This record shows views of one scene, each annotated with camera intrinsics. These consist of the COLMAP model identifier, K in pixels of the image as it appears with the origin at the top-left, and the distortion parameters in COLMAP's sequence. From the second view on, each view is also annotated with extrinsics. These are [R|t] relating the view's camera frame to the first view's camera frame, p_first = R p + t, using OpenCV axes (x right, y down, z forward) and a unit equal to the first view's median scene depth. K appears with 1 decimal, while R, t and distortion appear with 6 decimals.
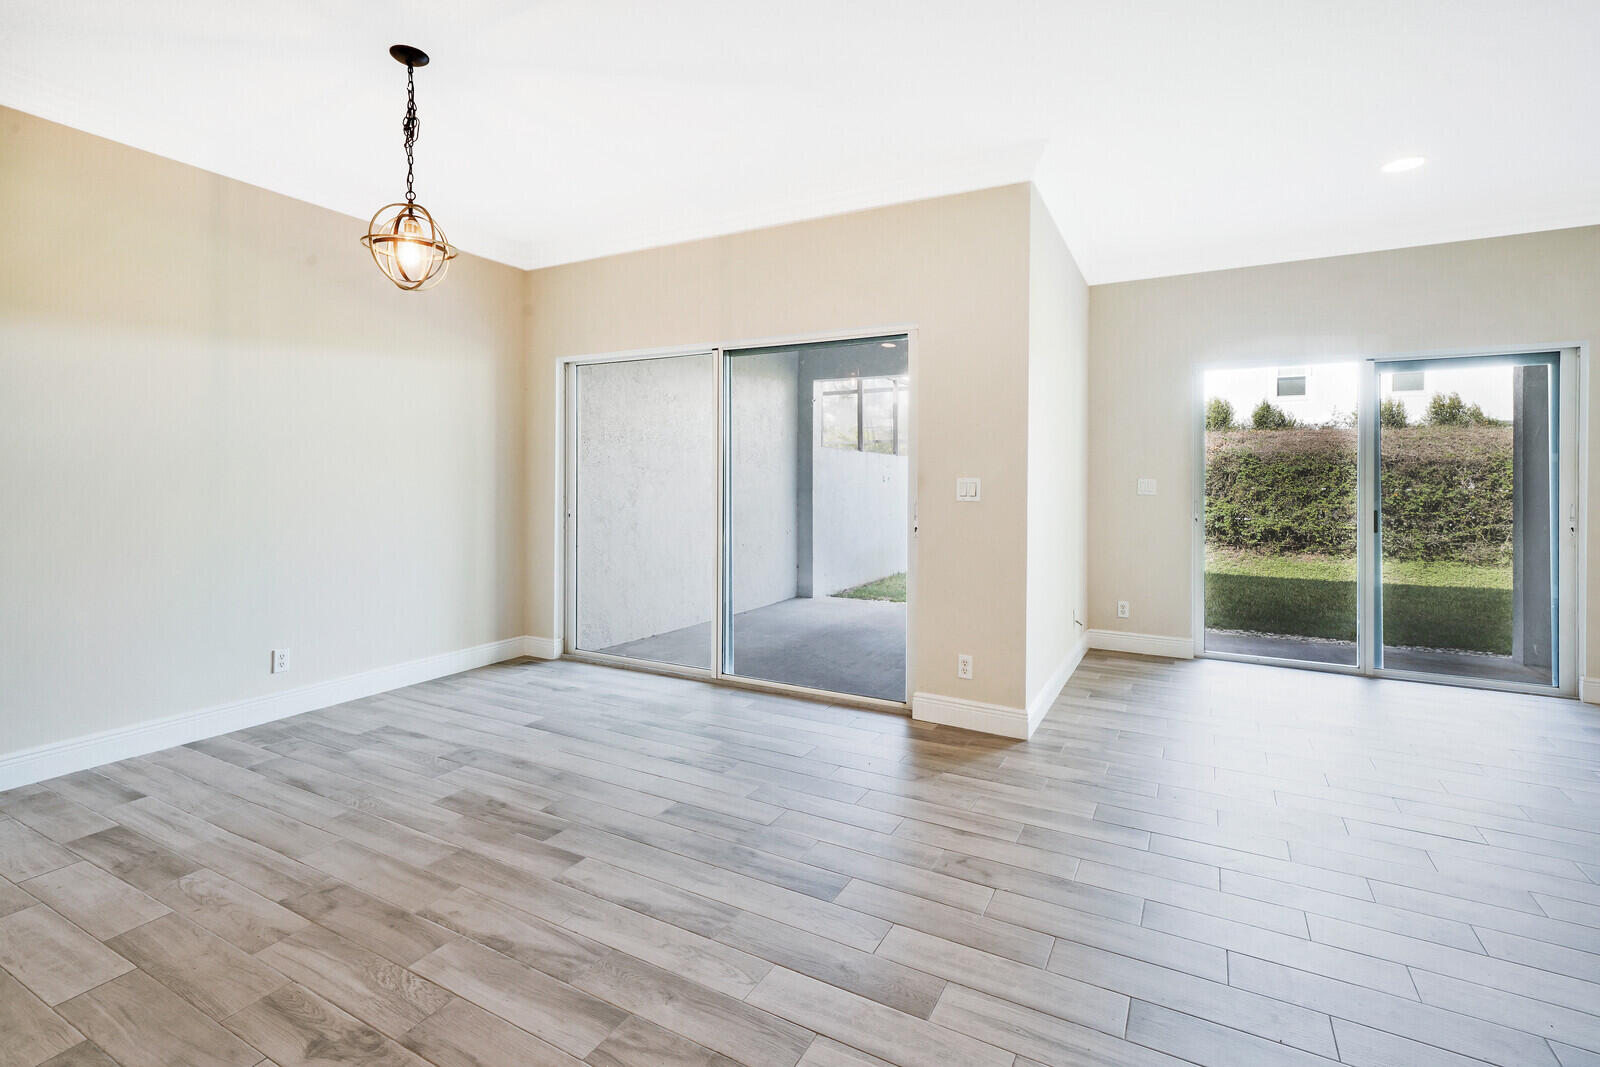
lens RADIAL K [[737.6, 0, 792.5], [0, 737.6, 476.0], [0, 0, 1]] dist [0.009757, -0.002791]
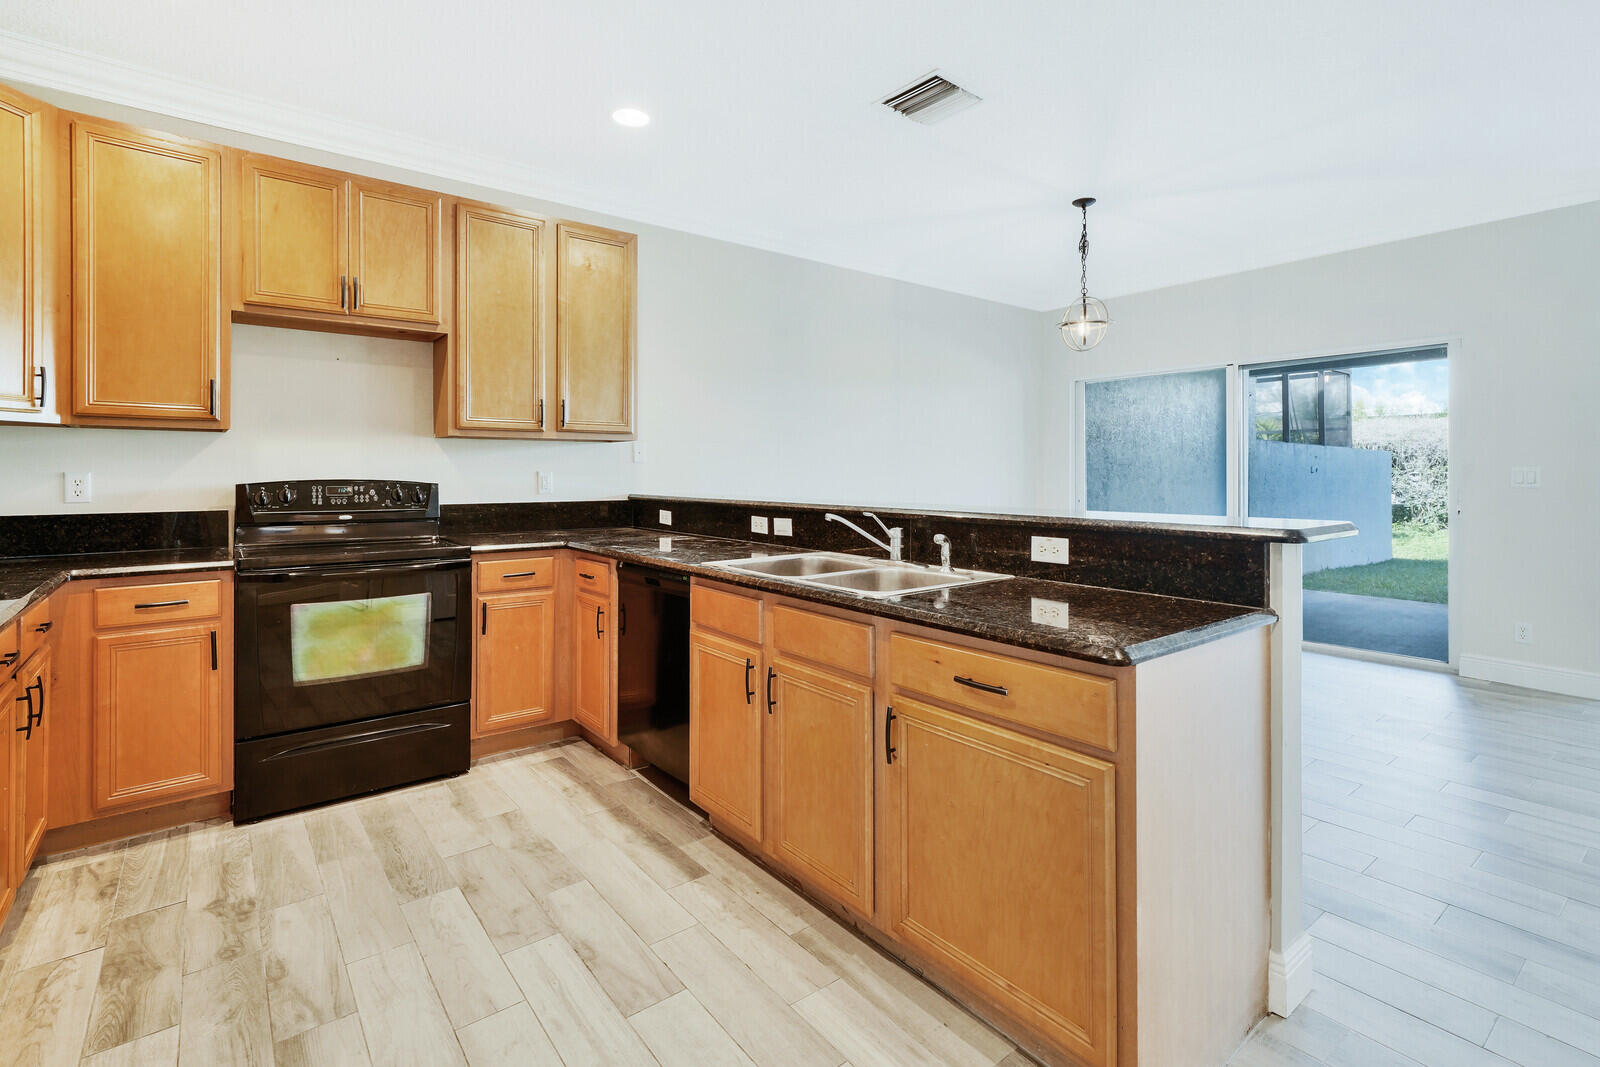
lens RADIAL K [[737.6, 0, 797.3], [0, 737.6, 478.8], [0, 0, 1]] dist [0.009757, -0.002791]
pose [[0.913877, -0.006738, -0.405936, -0.322470], [0.010686, 0.999915, 0.007459, 0.000349], [0.405851, -0.011155, 0.913871, -0.502466]]
